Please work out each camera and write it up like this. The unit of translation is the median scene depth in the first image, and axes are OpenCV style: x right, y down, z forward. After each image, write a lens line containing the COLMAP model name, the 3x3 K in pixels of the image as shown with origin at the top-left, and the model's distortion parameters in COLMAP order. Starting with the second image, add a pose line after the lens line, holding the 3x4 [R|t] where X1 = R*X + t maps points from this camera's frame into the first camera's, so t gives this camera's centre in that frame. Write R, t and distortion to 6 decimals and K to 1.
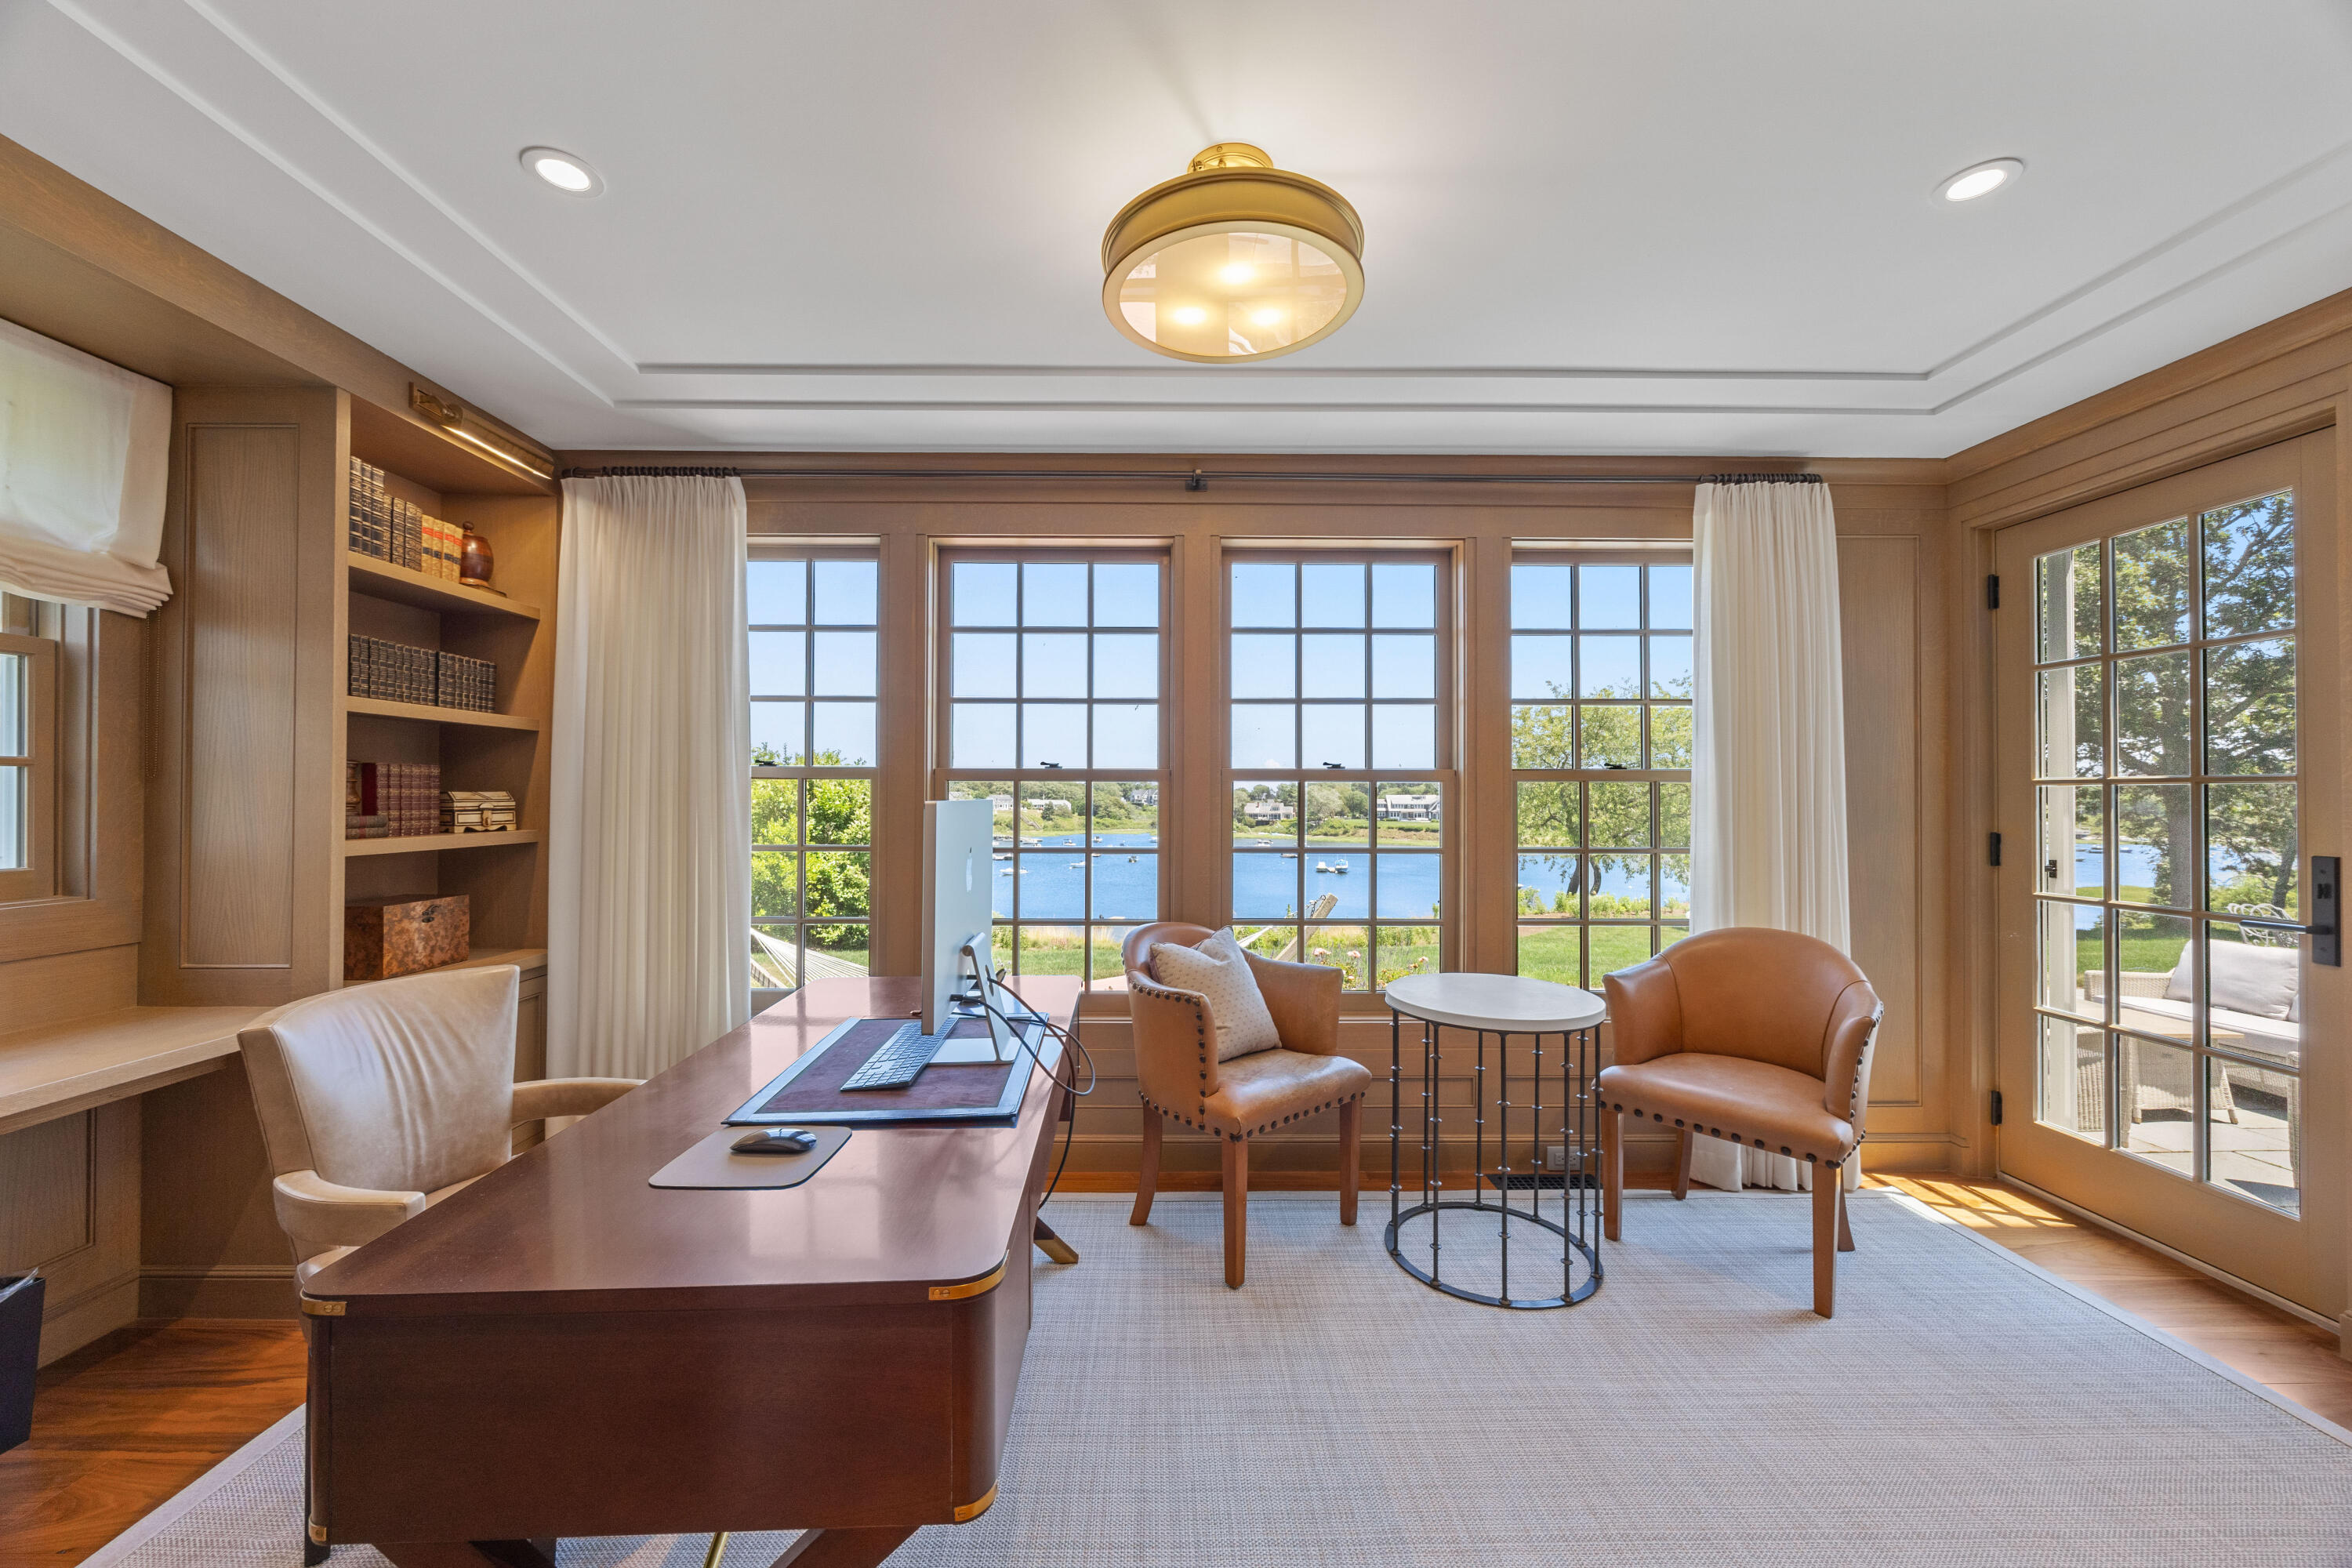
lens RADIAL K [[885.9, 0, 1174.7], [0, 885.9, 777.4], [0, 0, 1]] dist [0.002049, -0.000039]
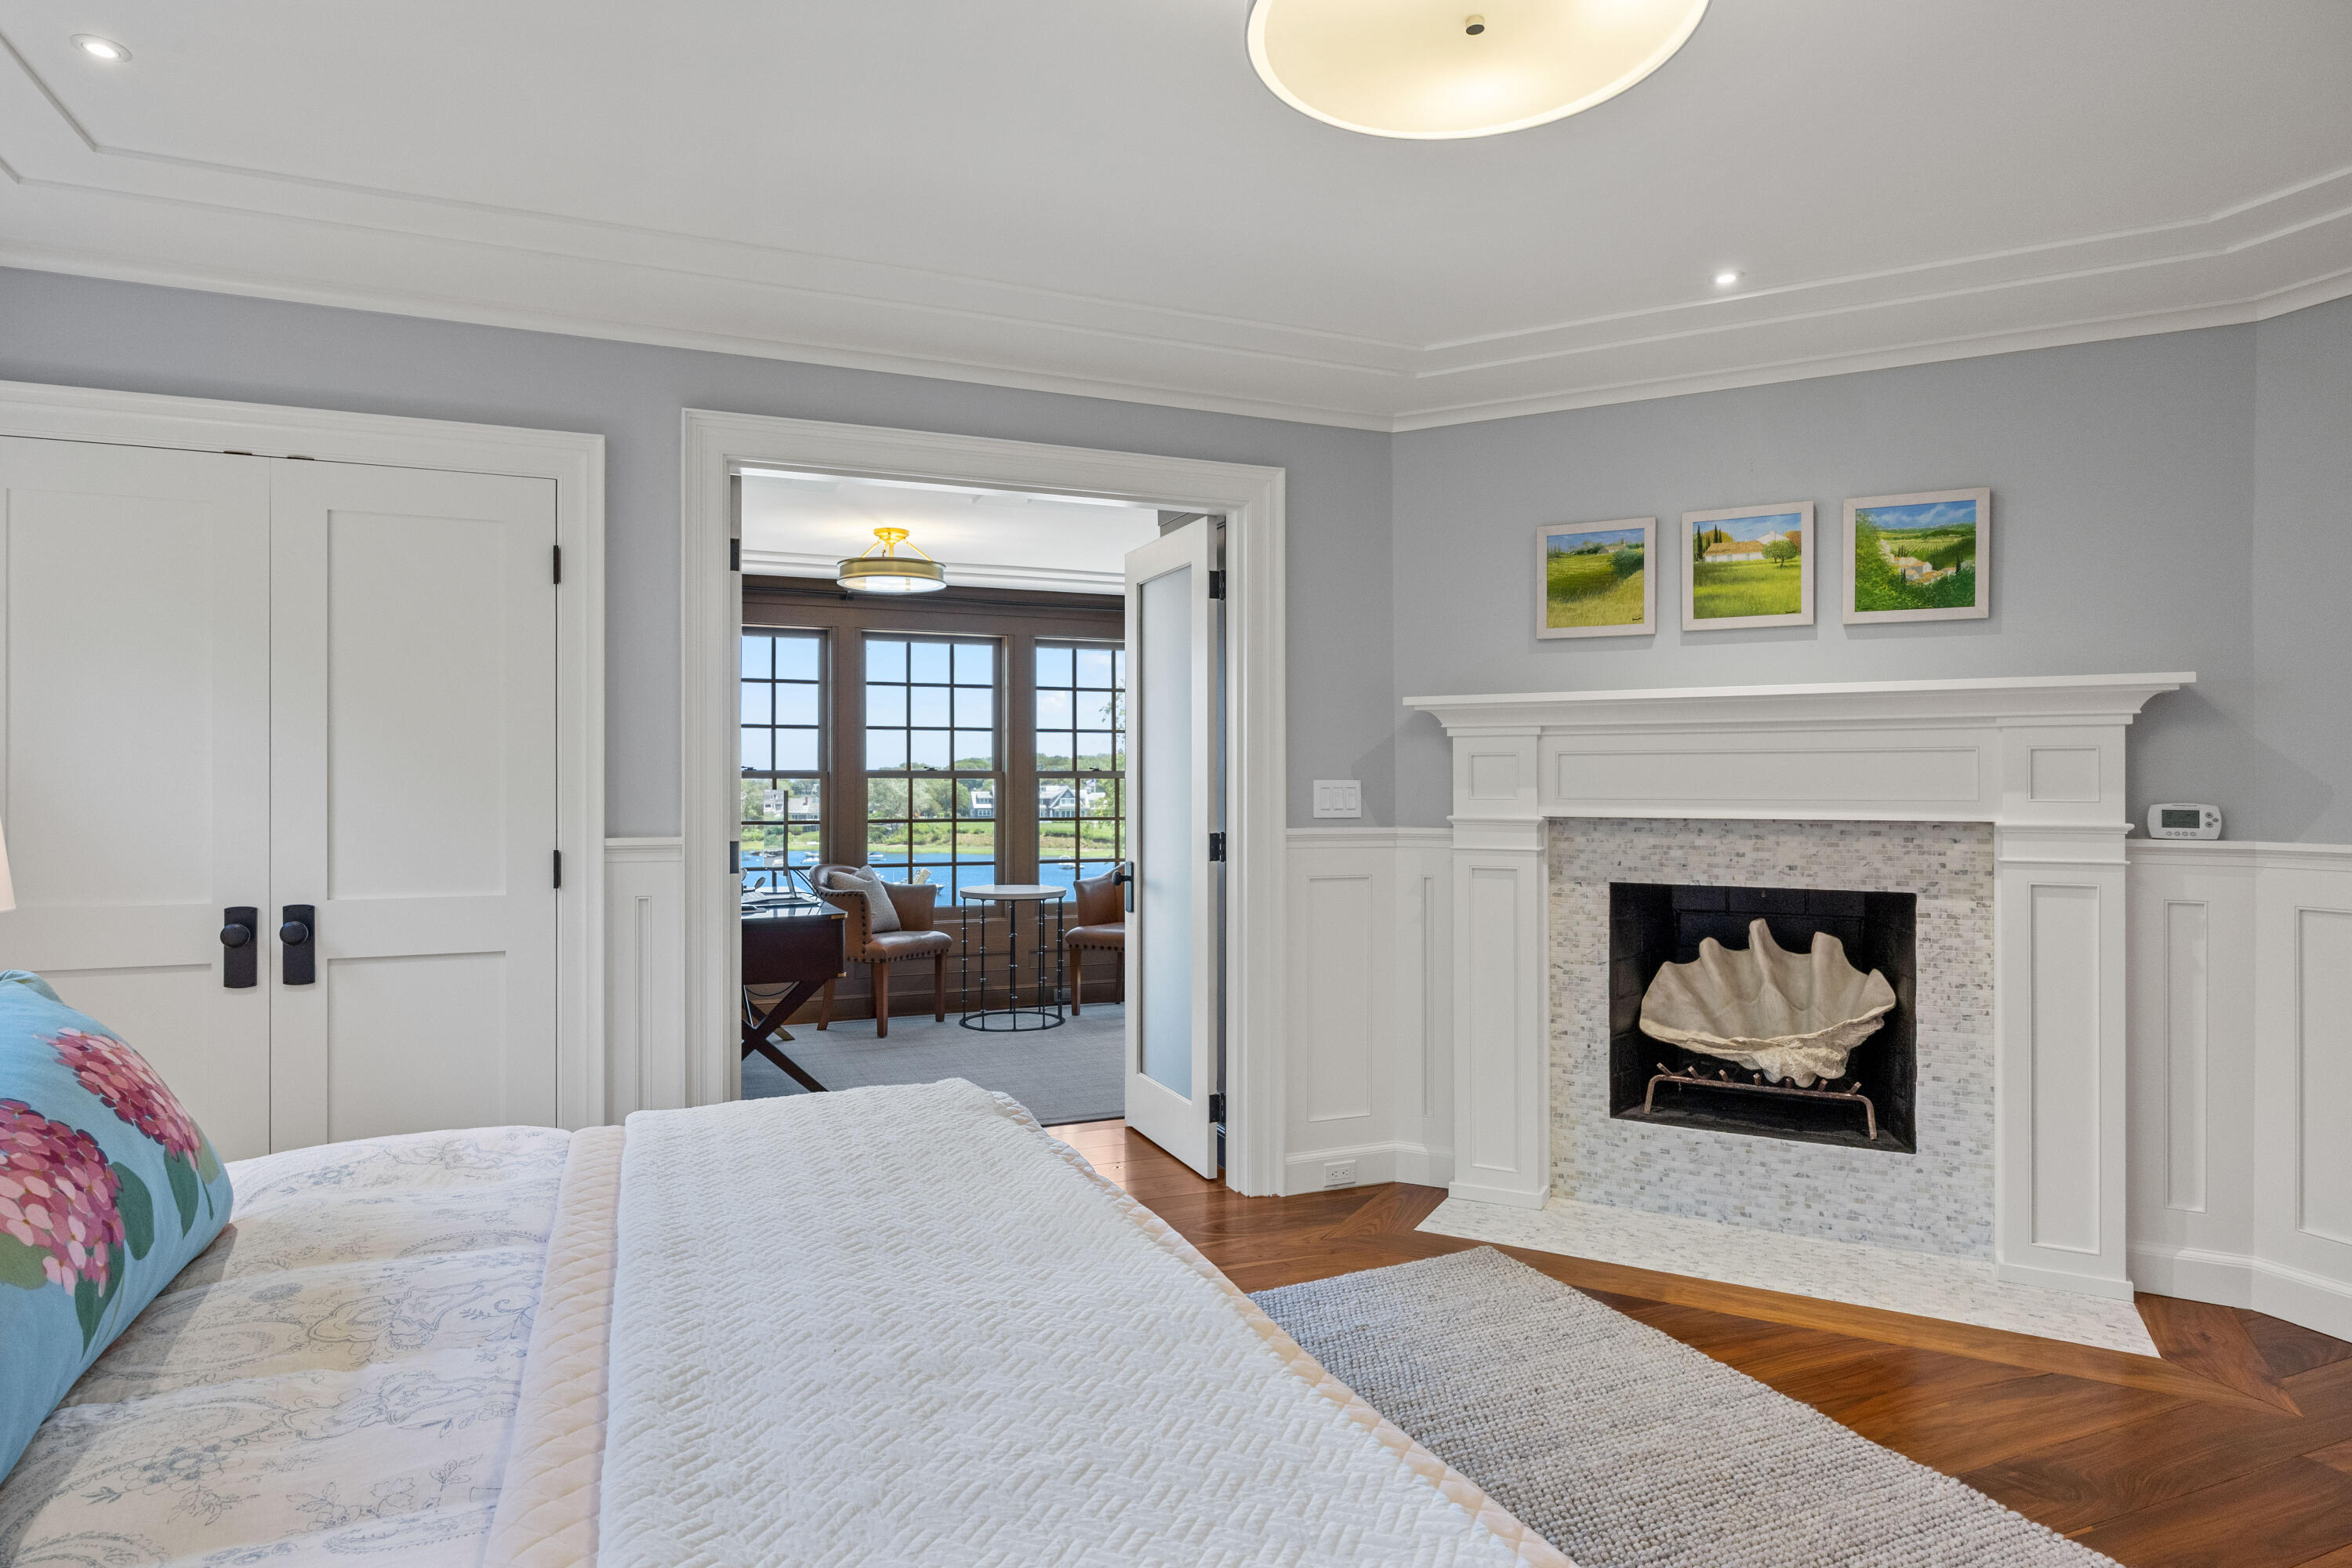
lens RADIAL K [[1342.5, 0, 1176.2], [0, 1342.5, 774.7], [0, 0, 1]] dist [0.000244, 0.000005]
pose [[0.930132, 0.001032, 0.367223, -0.308385], [-0.004566, 0.999951, 0.008757, -0.025882], [-0.367196, -0.009822, 0.930092, -1.468061]]
